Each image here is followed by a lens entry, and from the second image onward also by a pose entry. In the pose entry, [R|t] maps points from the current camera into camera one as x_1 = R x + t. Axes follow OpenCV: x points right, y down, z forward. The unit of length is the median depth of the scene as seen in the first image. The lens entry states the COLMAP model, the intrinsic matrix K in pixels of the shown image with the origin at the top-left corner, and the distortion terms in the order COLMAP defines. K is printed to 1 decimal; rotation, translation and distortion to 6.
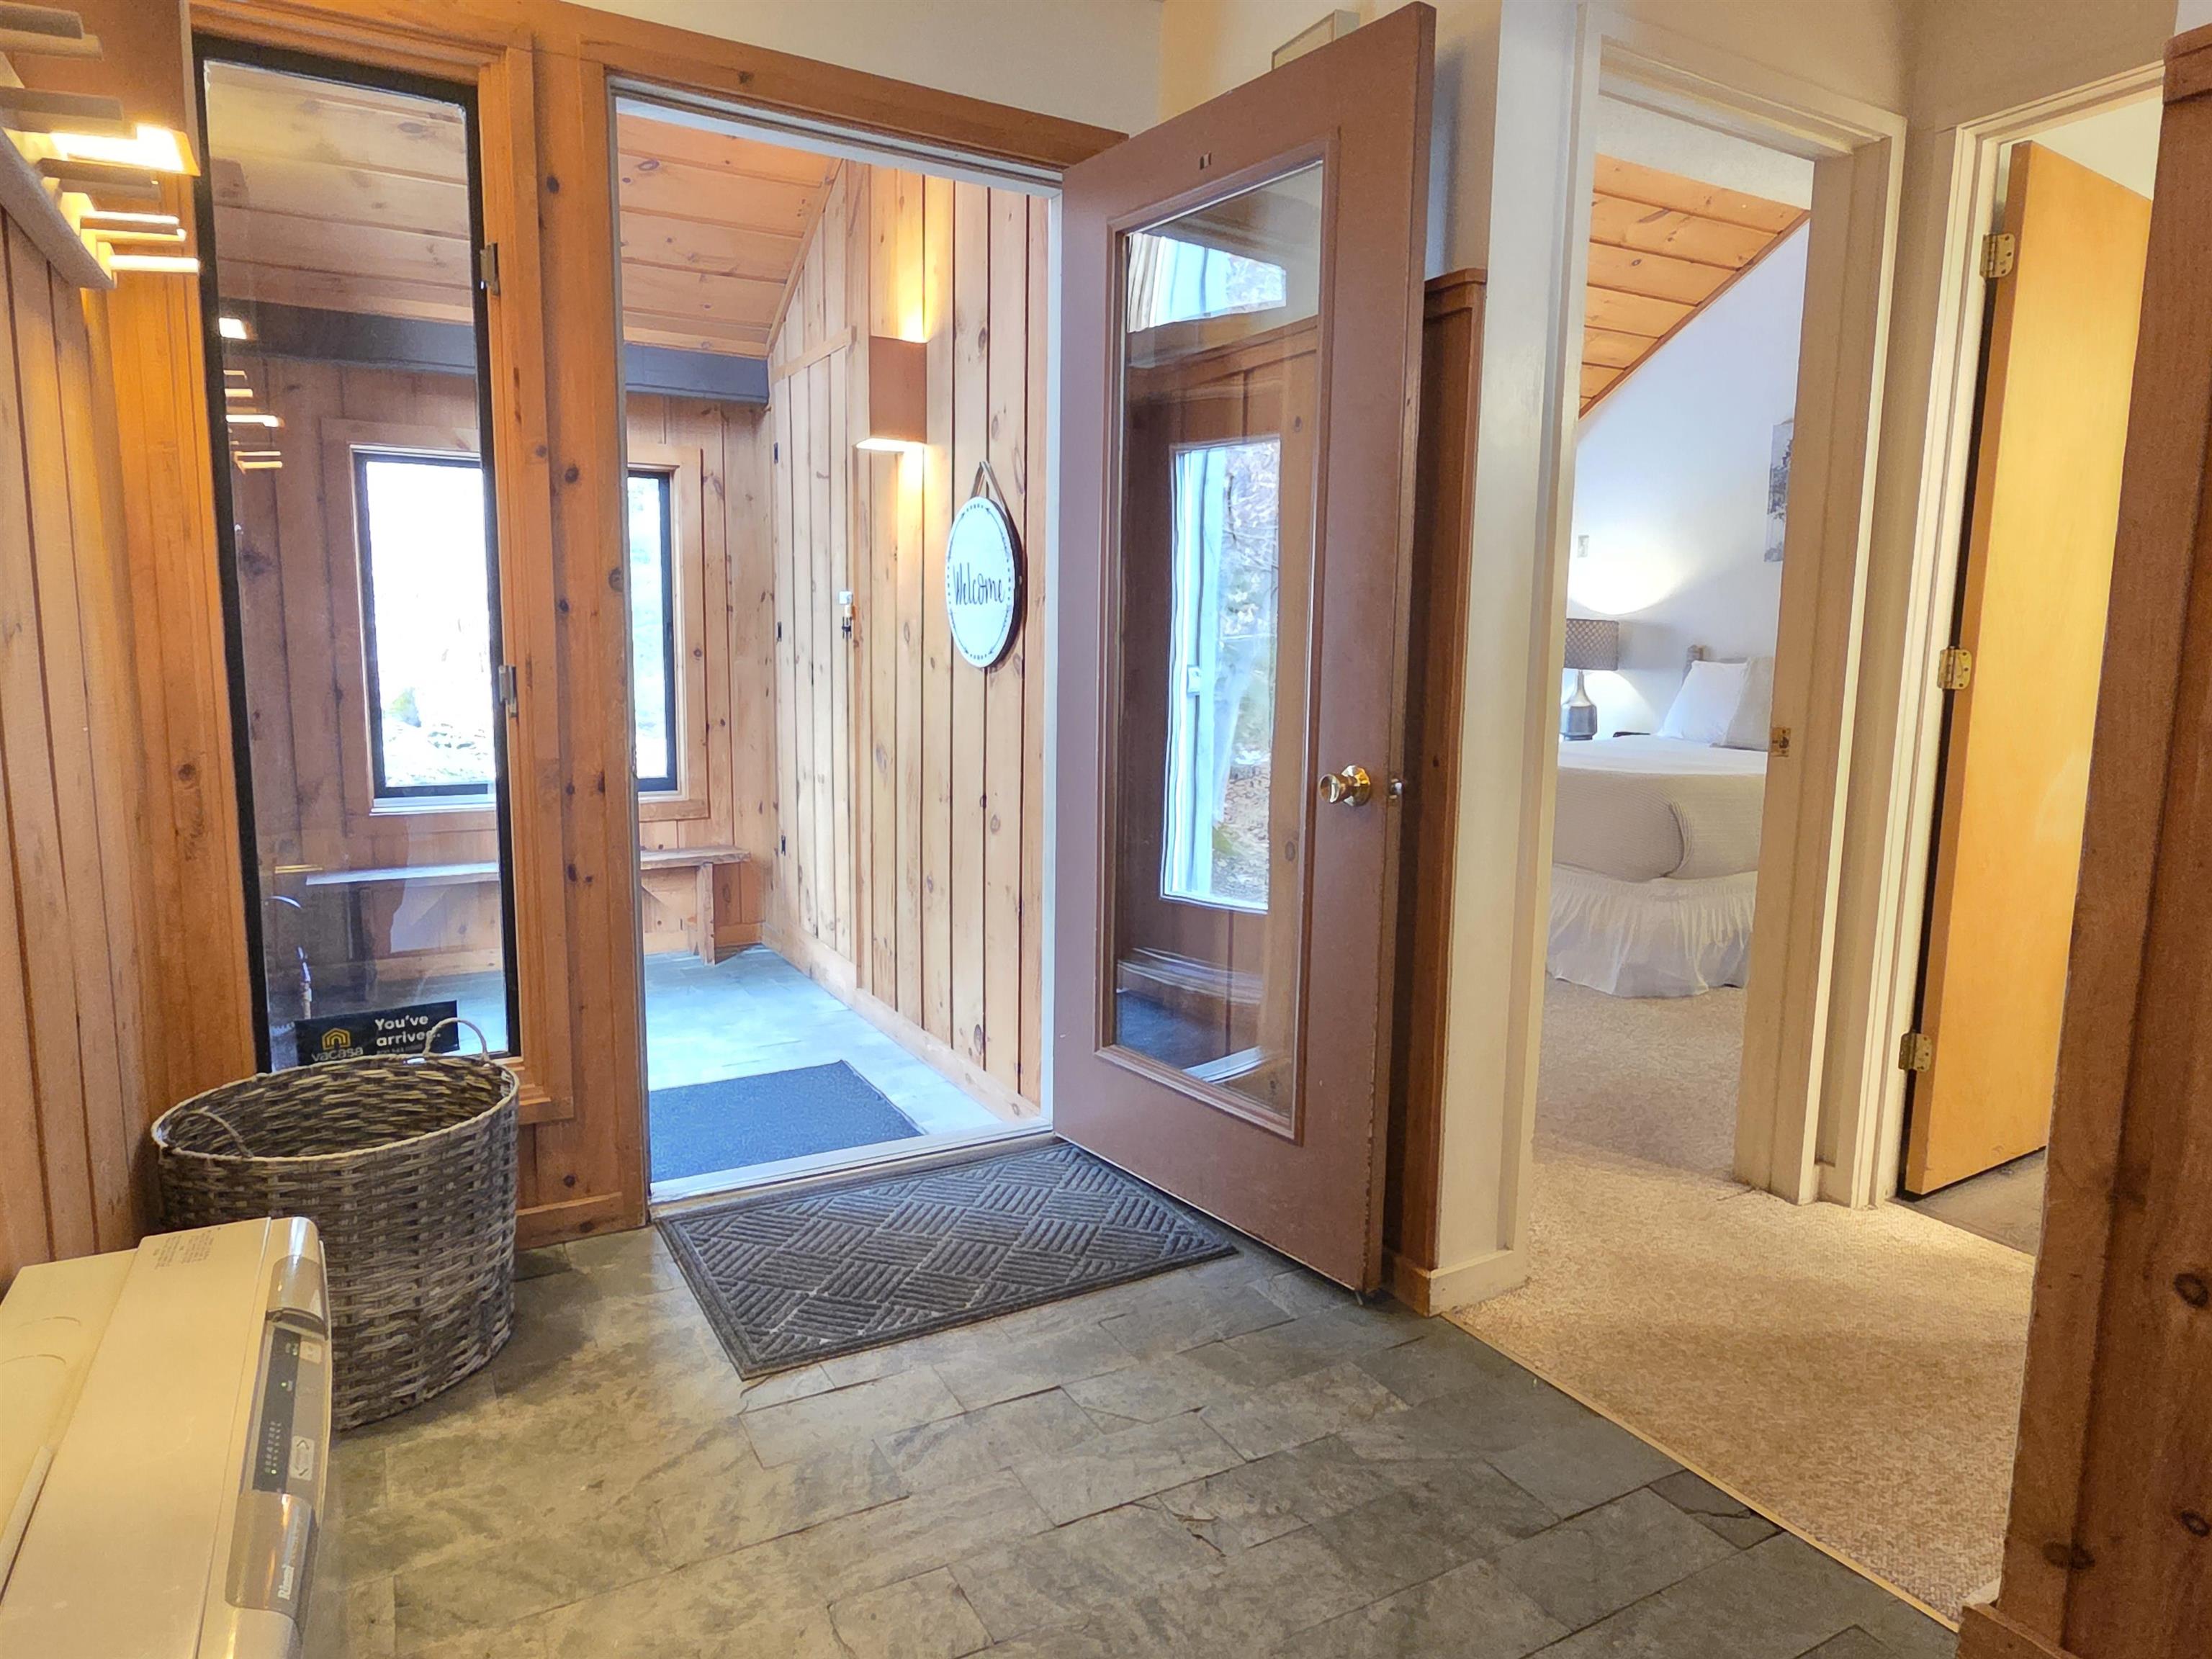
lens RADIAL K [[1328.5, 0, 1091.7], [0, 1328.5, 818.9], [0, 0, 1]] dist [0.006552, -0.002125]
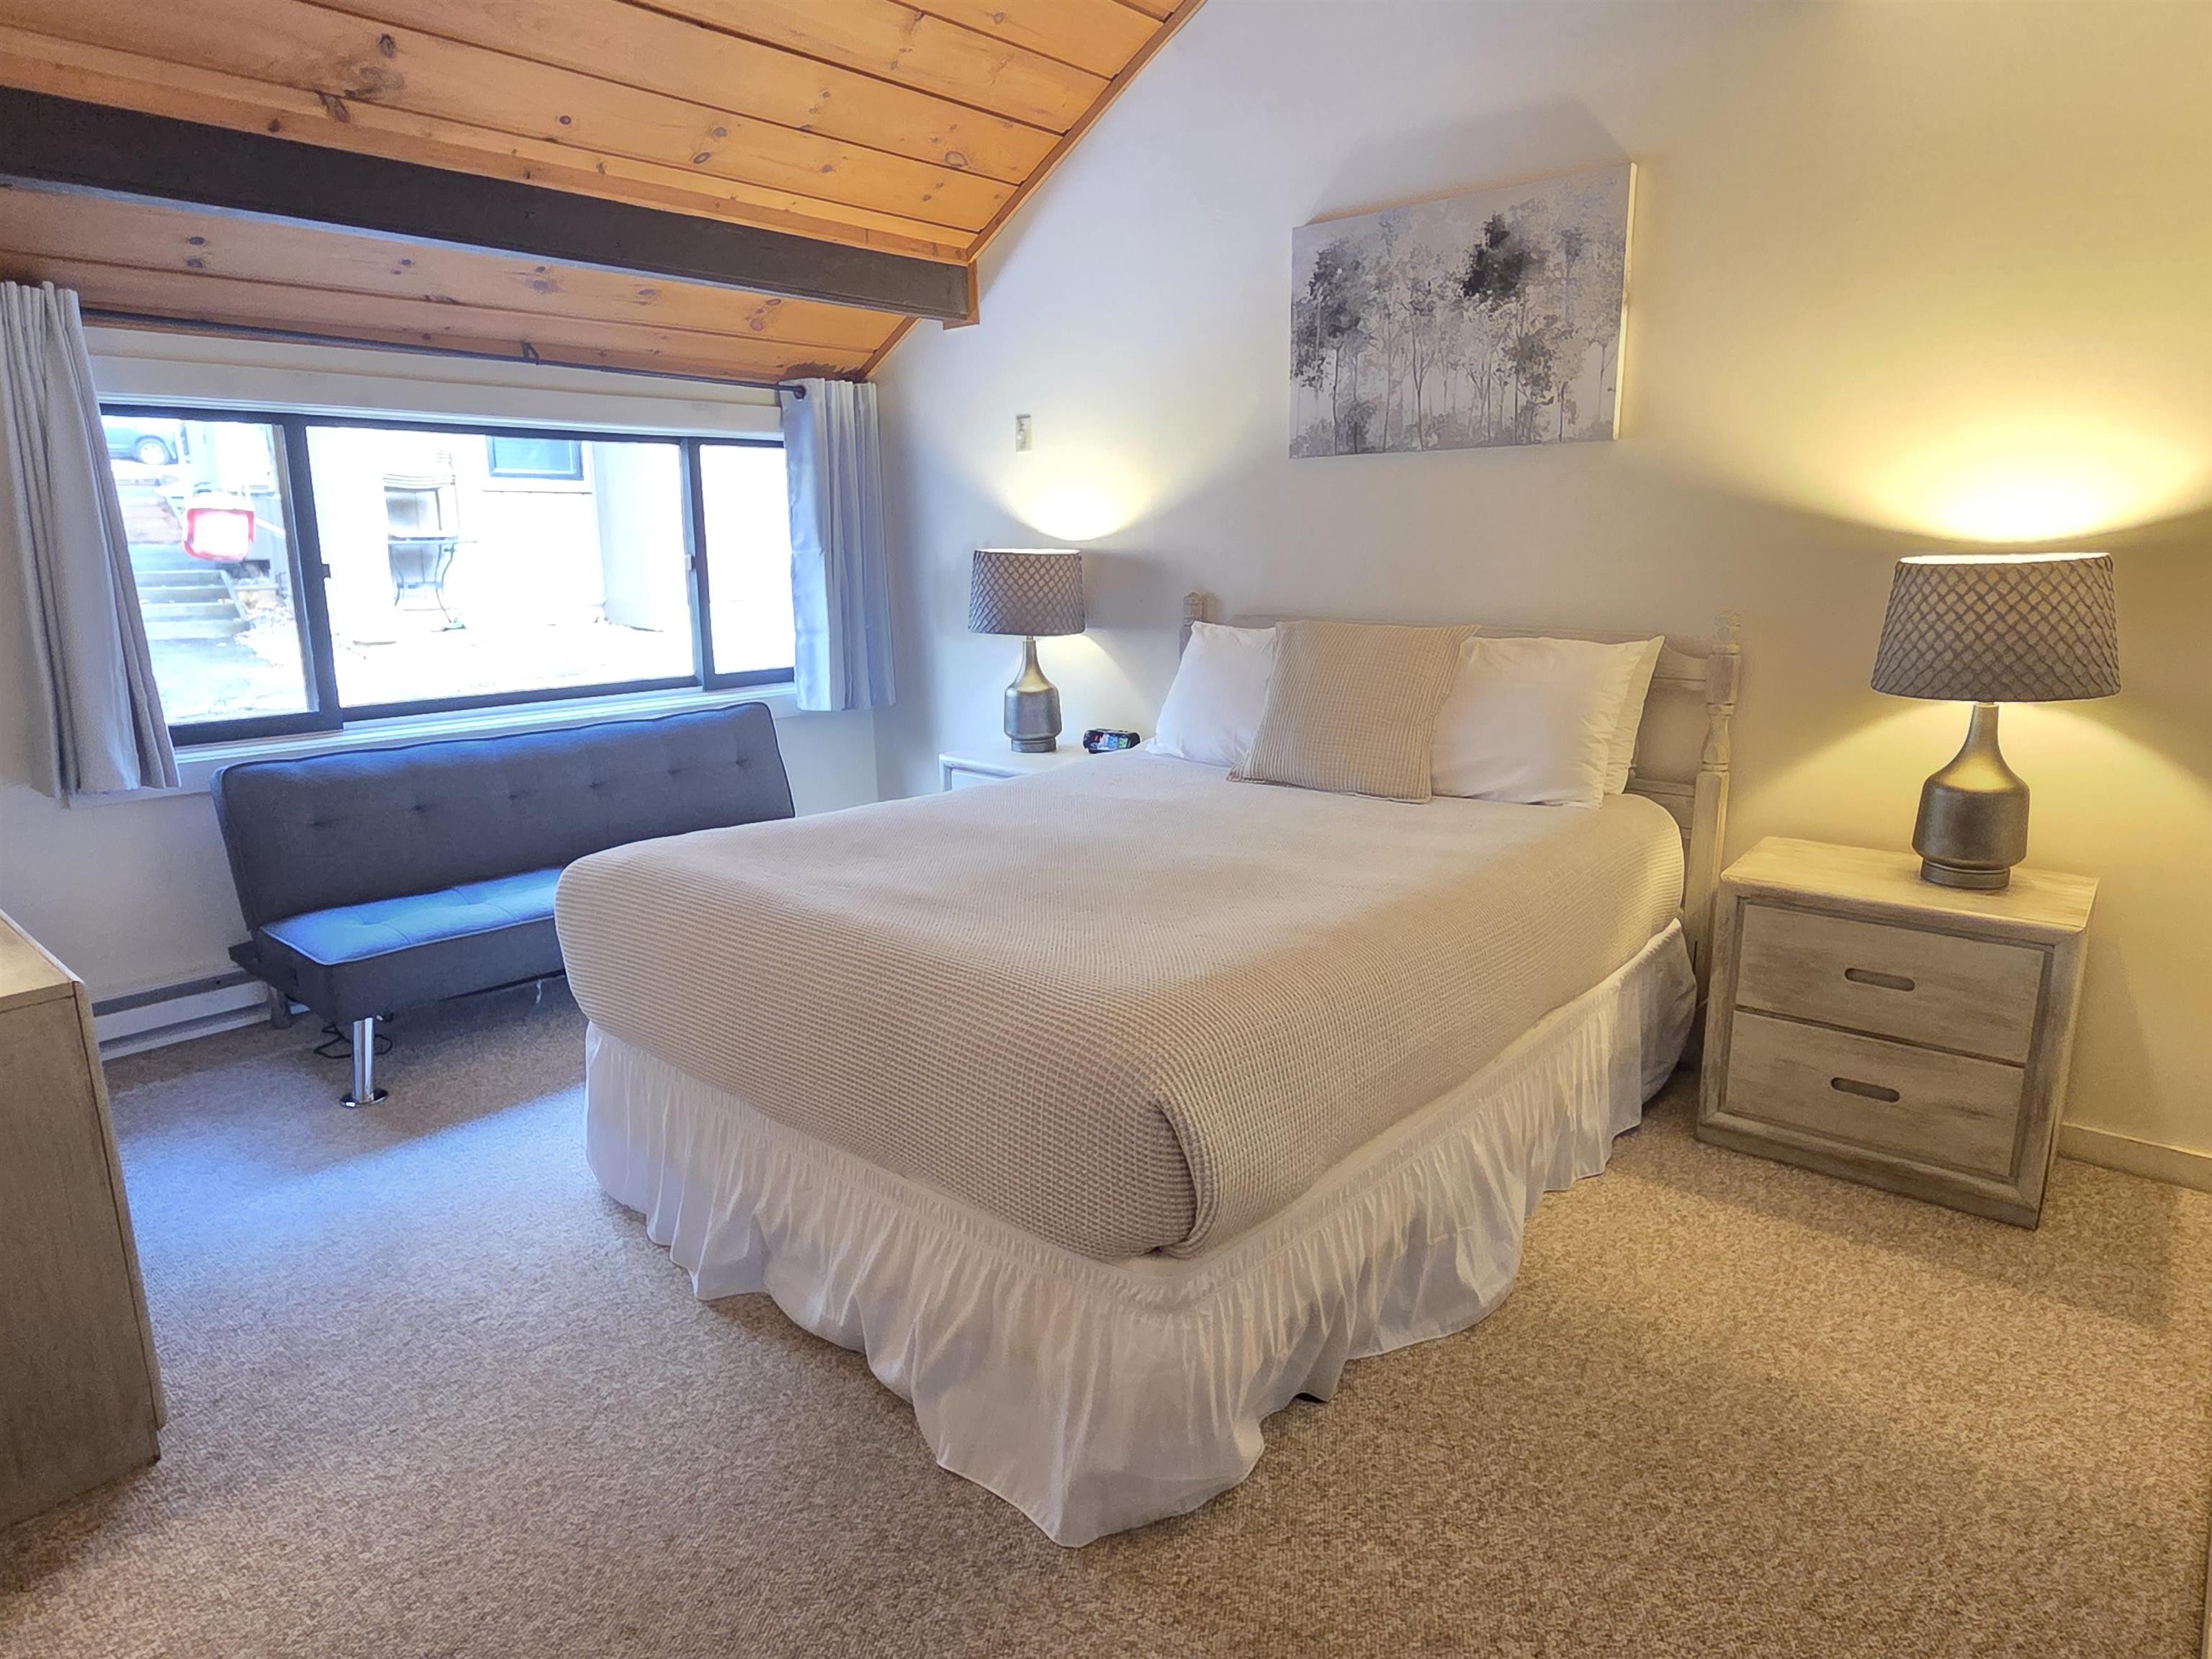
lens RADIAL K [[1328.5, 0, 1091.7], [0, 1328.5, 818.9], [0, 0, 1]] dist [0.006552, -0.002125]
pose [[0.940674, -0.089785, 0.327216, 0.204592], [0.063356, 0.993873, 0.090572, -0.089610], [-0.333343, -0.064468, 0.940599, 0.444503]]
